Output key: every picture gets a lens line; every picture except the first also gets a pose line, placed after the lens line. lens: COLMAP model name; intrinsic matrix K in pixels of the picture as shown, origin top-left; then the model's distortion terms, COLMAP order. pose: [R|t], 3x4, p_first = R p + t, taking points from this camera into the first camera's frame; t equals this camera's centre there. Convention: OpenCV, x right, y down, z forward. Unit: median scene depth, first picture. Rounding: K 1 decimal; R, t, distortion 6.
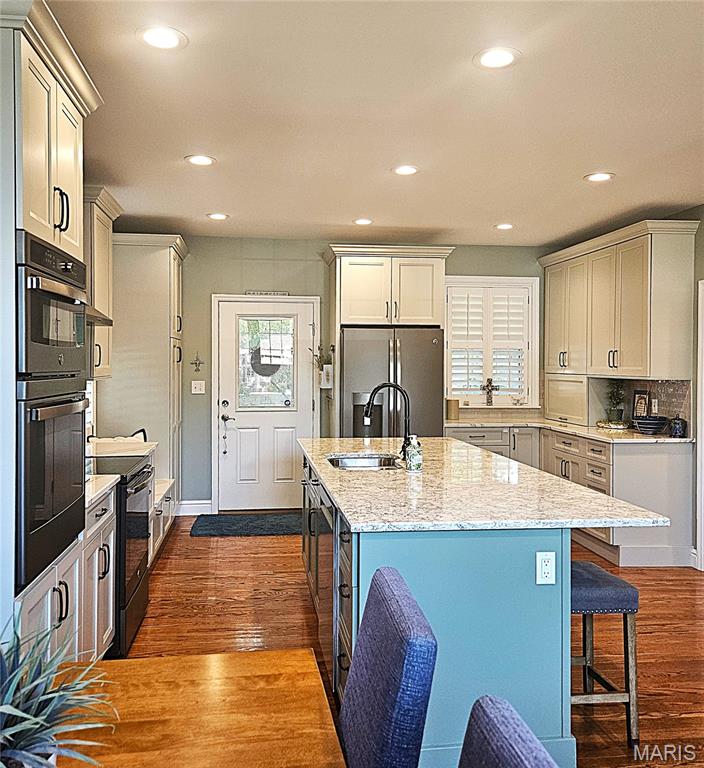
lens RADIAL K [[726.3, 0, 341.1], [0, 726.3, 369.8], [0, 0, 1]] dist [0.076295, -0.077835]
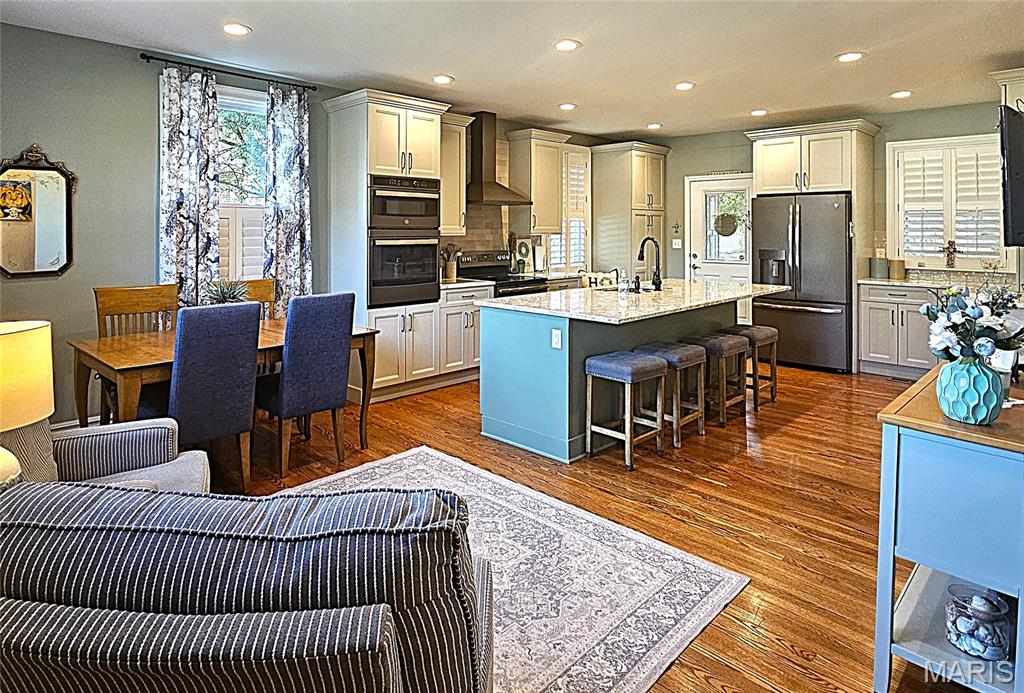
lens RADIAL K [[594.7, 0, 471.7], [0, 594.7, 224.1], [0, 0, 1]] dist [0.002982, 0.000708]
pose [[0.598294, -0.009877, -0.801216, 0.526217], [-0.007760, 0.999806, -0.018120, 0.010578], [0.801239, 0.017059, 0.598101, -0.002929]]
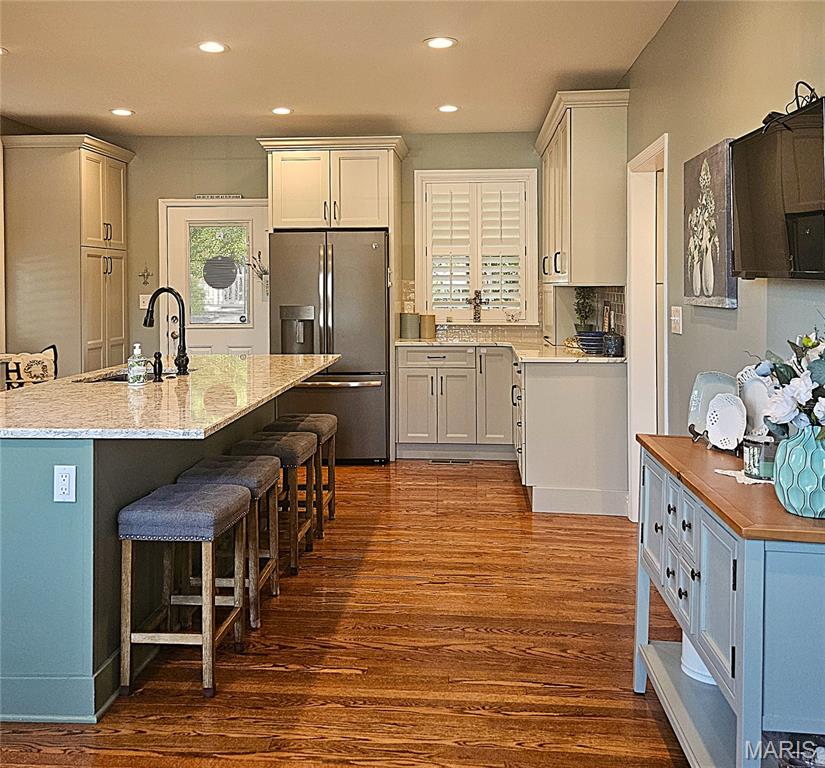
lens RADIAL K [[842.0, 0, 400.3], [0, 842.0, 291.5], [0, 0, 1]] dist [0.077308, -0.044143]
pose [[0.978181, -0.006933, -0.207639, 0.363194], [0.006449, 0.999975, -0.003008, 0.017912], [0.207654, 0.001603, 0.978201, 0.029904]]
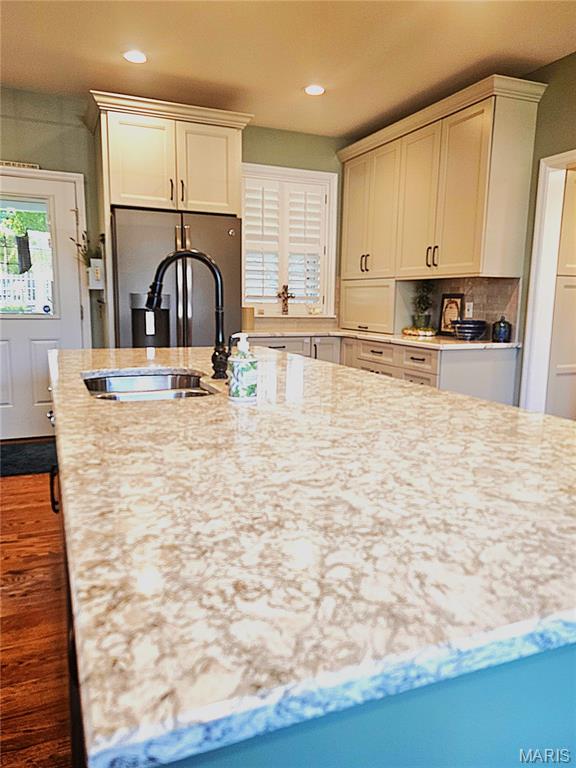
lens RADIAL K [[571.5, 0, 288.0], [0, 571.5, 384.0], [0, 0, 1]] dist [0.068263, -0.003279]
pose [[0.963074, -0.029571, 0.267609, 0.010411], [-0.008789, 0.989967, 0.141025, 0.038324], [-0.269094, -0.138169, 0.953151, 0.330879]]
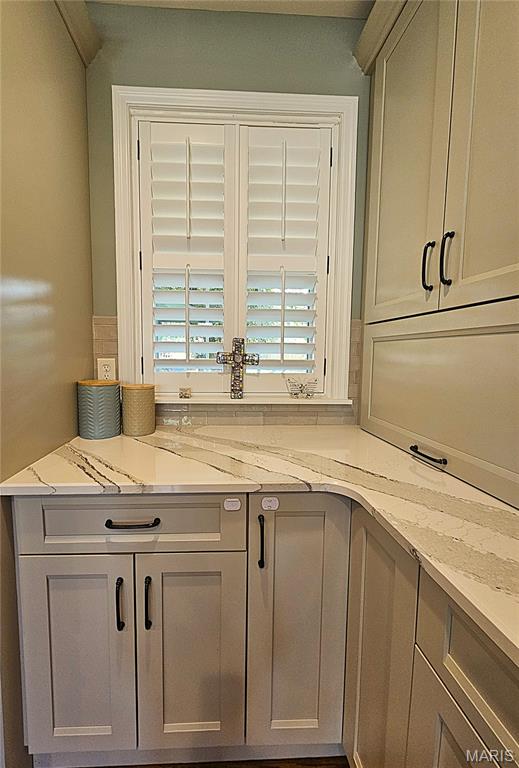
lens RADIAL K [[316.7, 0, 226.8], [0, 316.7, 380.1], [0, 0, 1]] dist [0.000619, 0.000154]
pose [[0.996610, 0.010206, -0.081641, 0.242467], [-0.003871, 0.996994, 0.077388, 0.025949], [0.082185, -0.076810, 0.993653, 0.915019]]
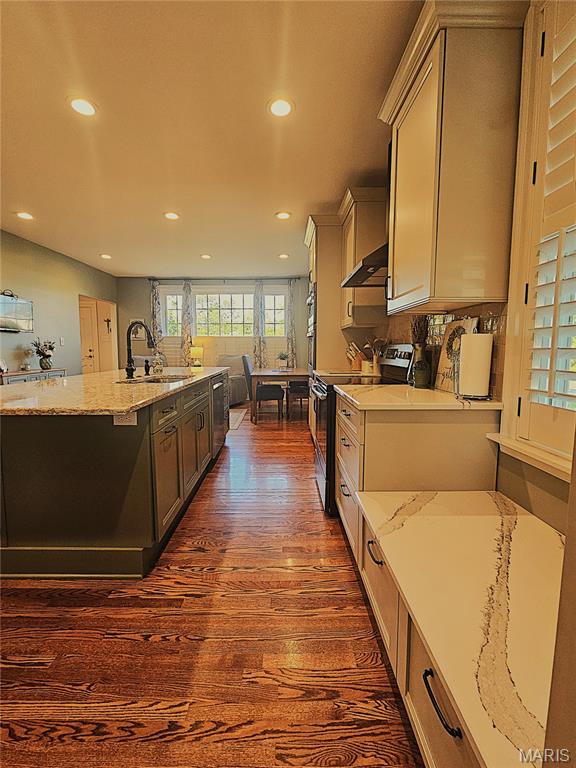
lens RADIAL K [[331.2, 0, 283.6], [0, 331.2, 379.5], [0, 0, 1]] dist [0.001325, 0.000085]
pose [[-0.993097, -0.016159, 0.116174, -0.172511], [-0.003872, 0.994441, 0.105223, 0.038223], [-0.117228, 0.104047, -0.987640, 1.015828]]
